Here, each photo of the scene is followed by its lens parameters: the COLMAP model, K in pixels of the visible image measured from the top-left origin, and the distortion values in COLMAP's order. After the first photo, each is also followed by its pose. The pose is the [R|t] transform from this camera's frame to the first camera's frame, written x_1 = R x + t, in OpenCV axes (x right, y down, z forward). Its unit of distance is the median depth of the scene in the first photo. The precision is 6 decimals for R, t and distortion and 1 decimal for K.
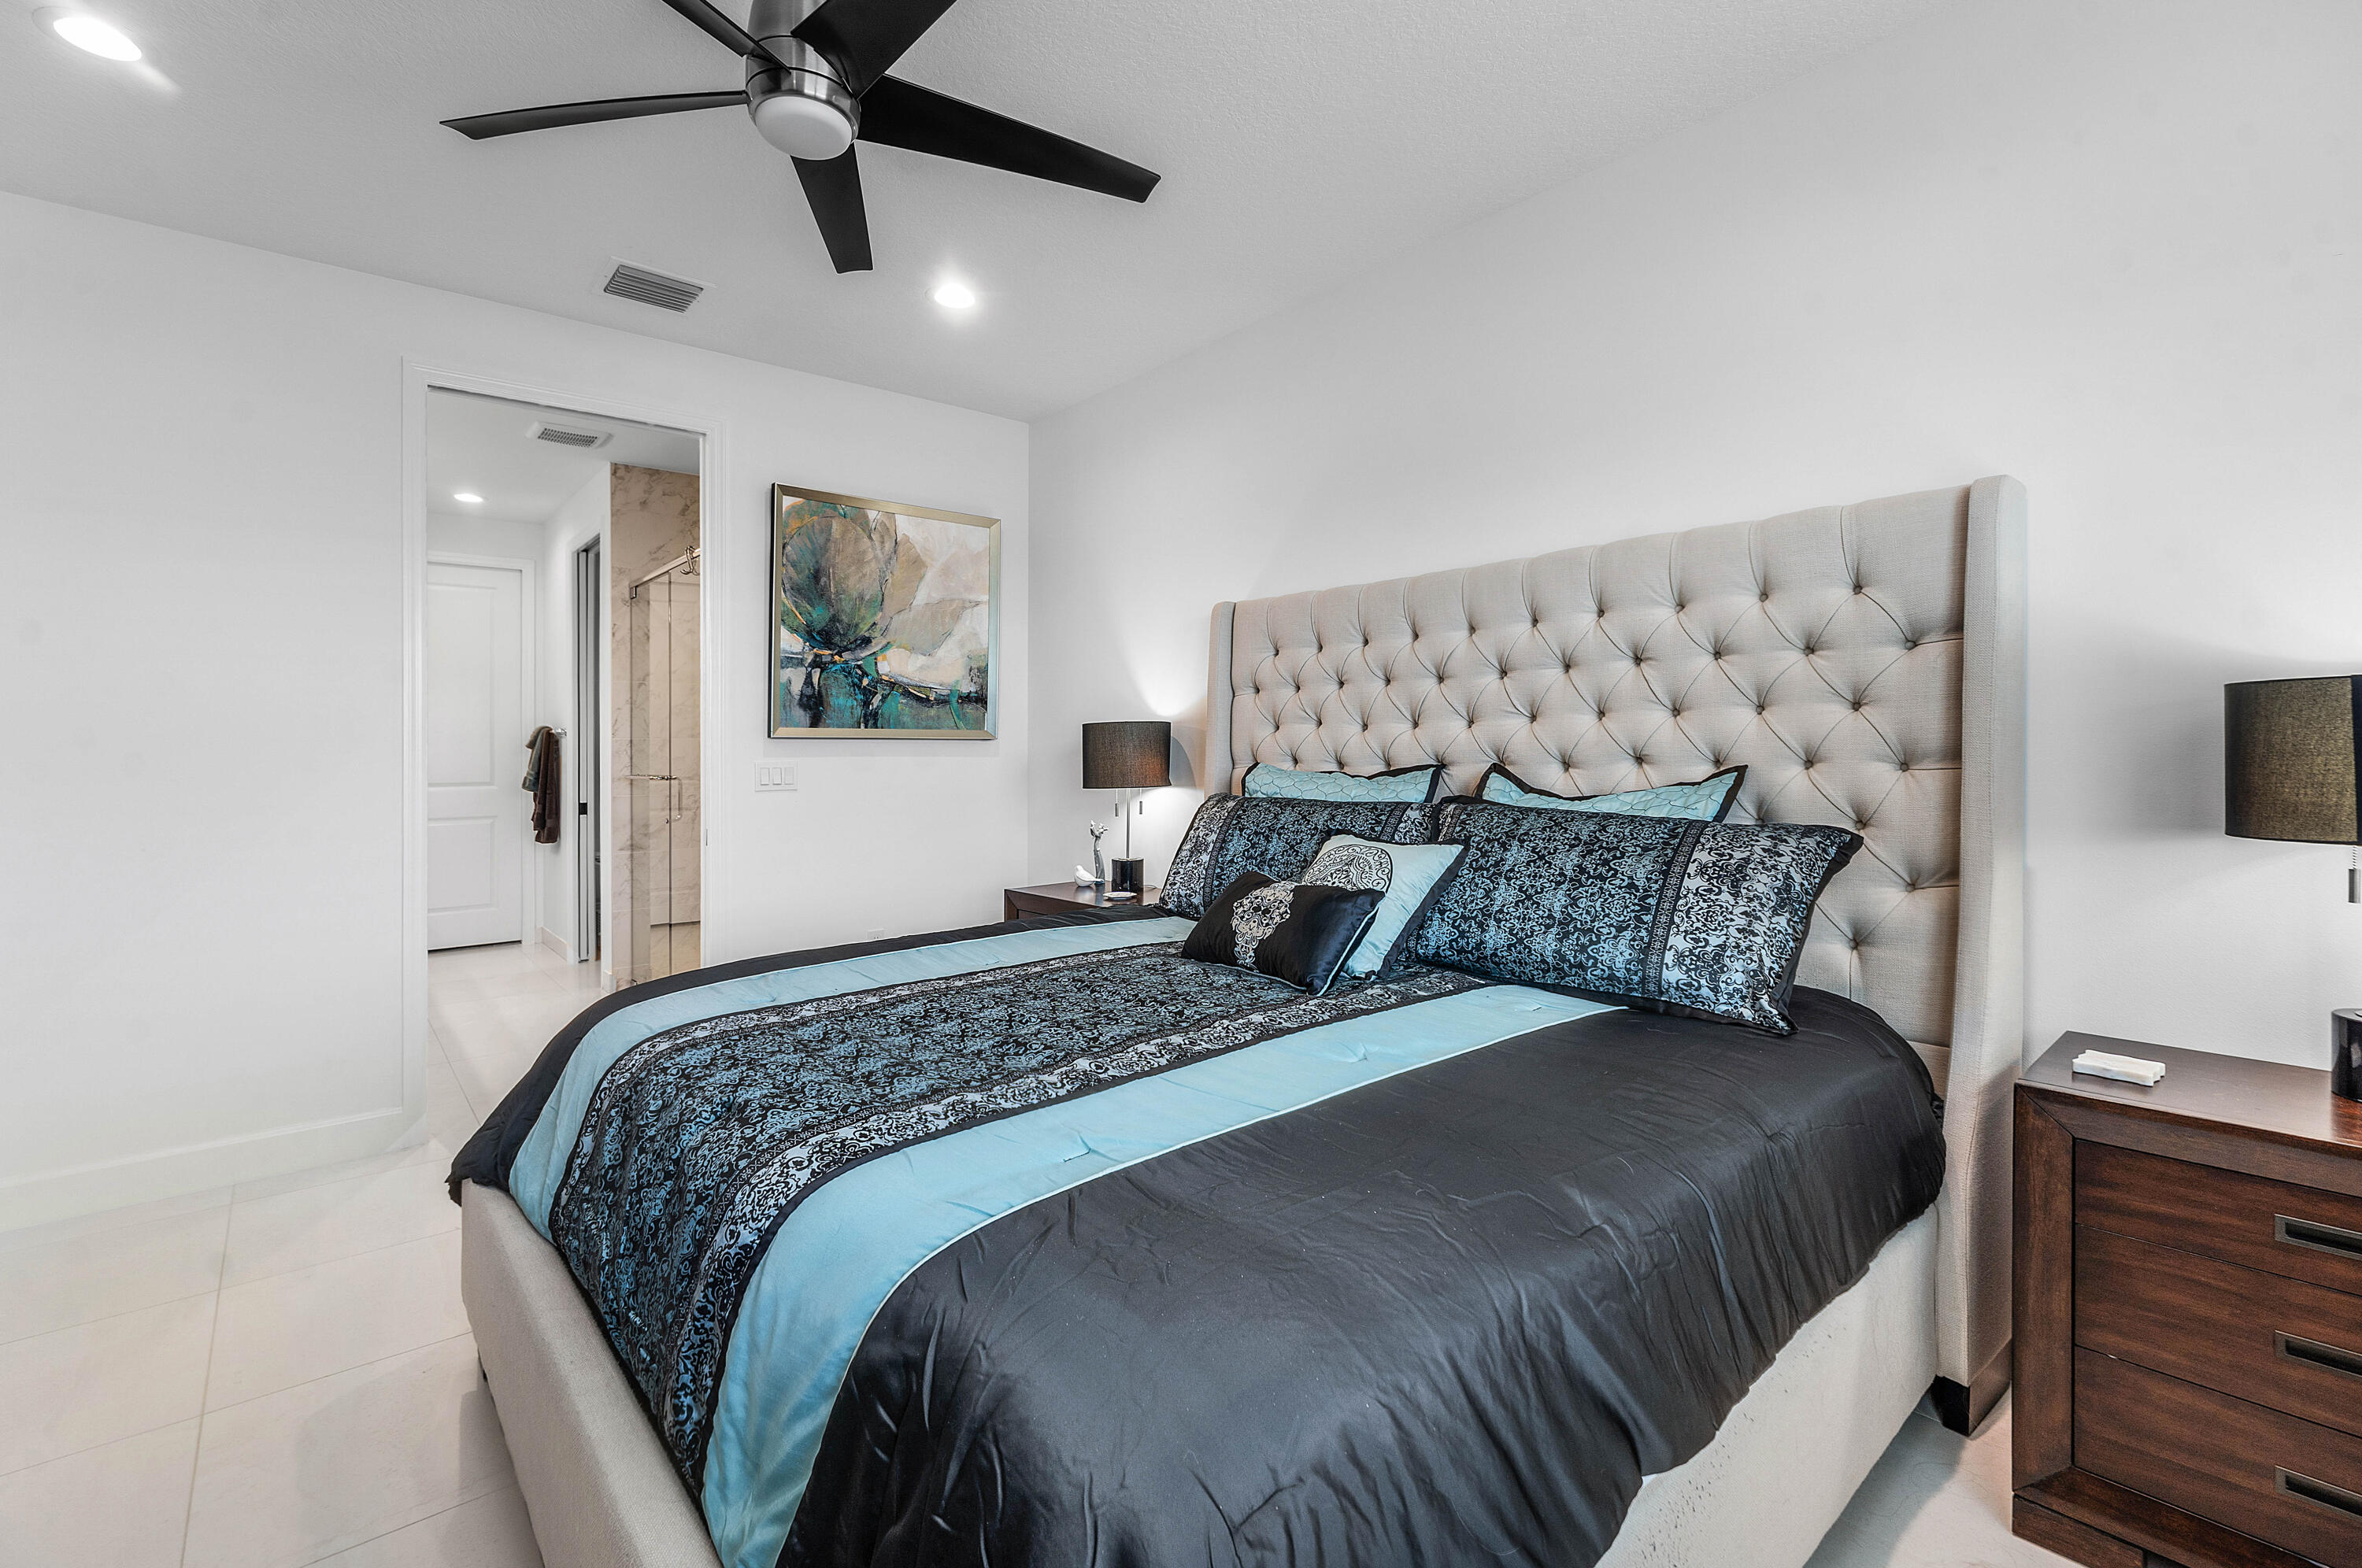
lens RADIAL K [[1040.8, 0, 1191.3], [0, 1040.8, 738.4], [0, 0, 1]] dist [-0.000851, 0.000192]
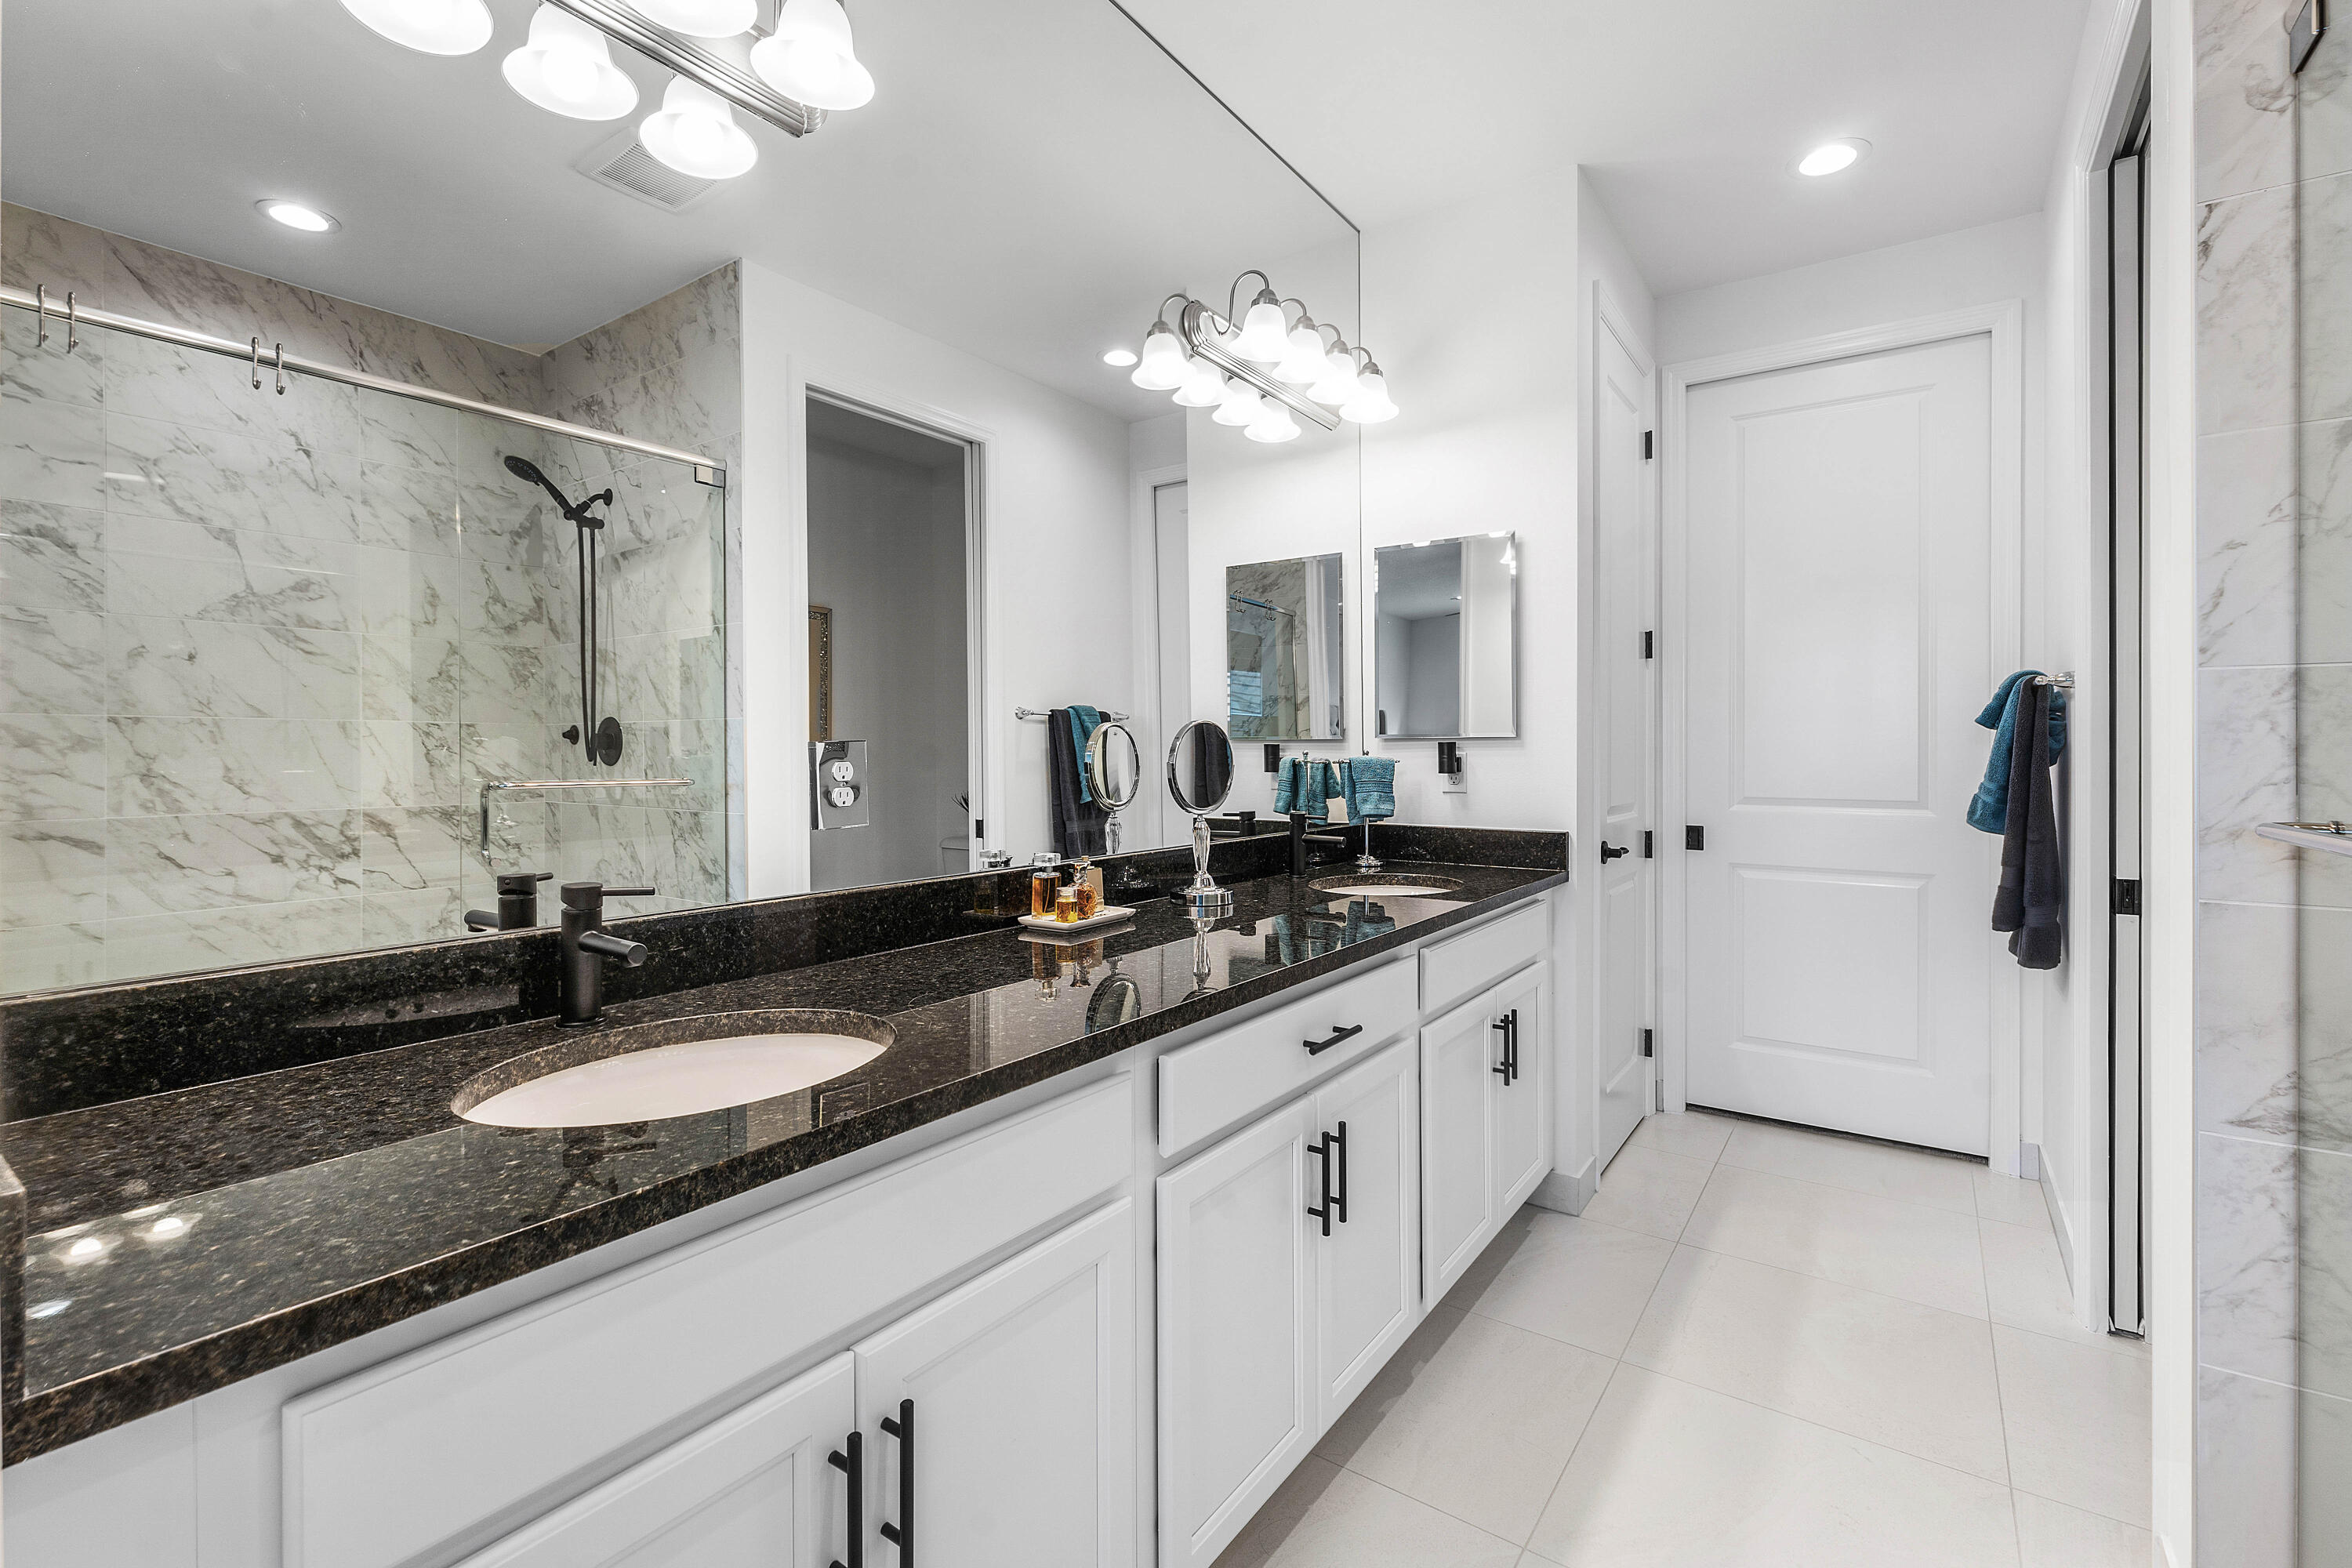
lens RADIAL K [[1036.6, 0, 1186.2], [0, 1036.6, 738.6], [0, 0, 1]] dist [-0.000851, 0.000192]
pose [[0.243529, 0.001712, -0.969892, -0.314967], [-0.002133, 0.999997, 0.001230, 0.014603], [0.969891, 0.001770, 0.243531, 0.592587]]
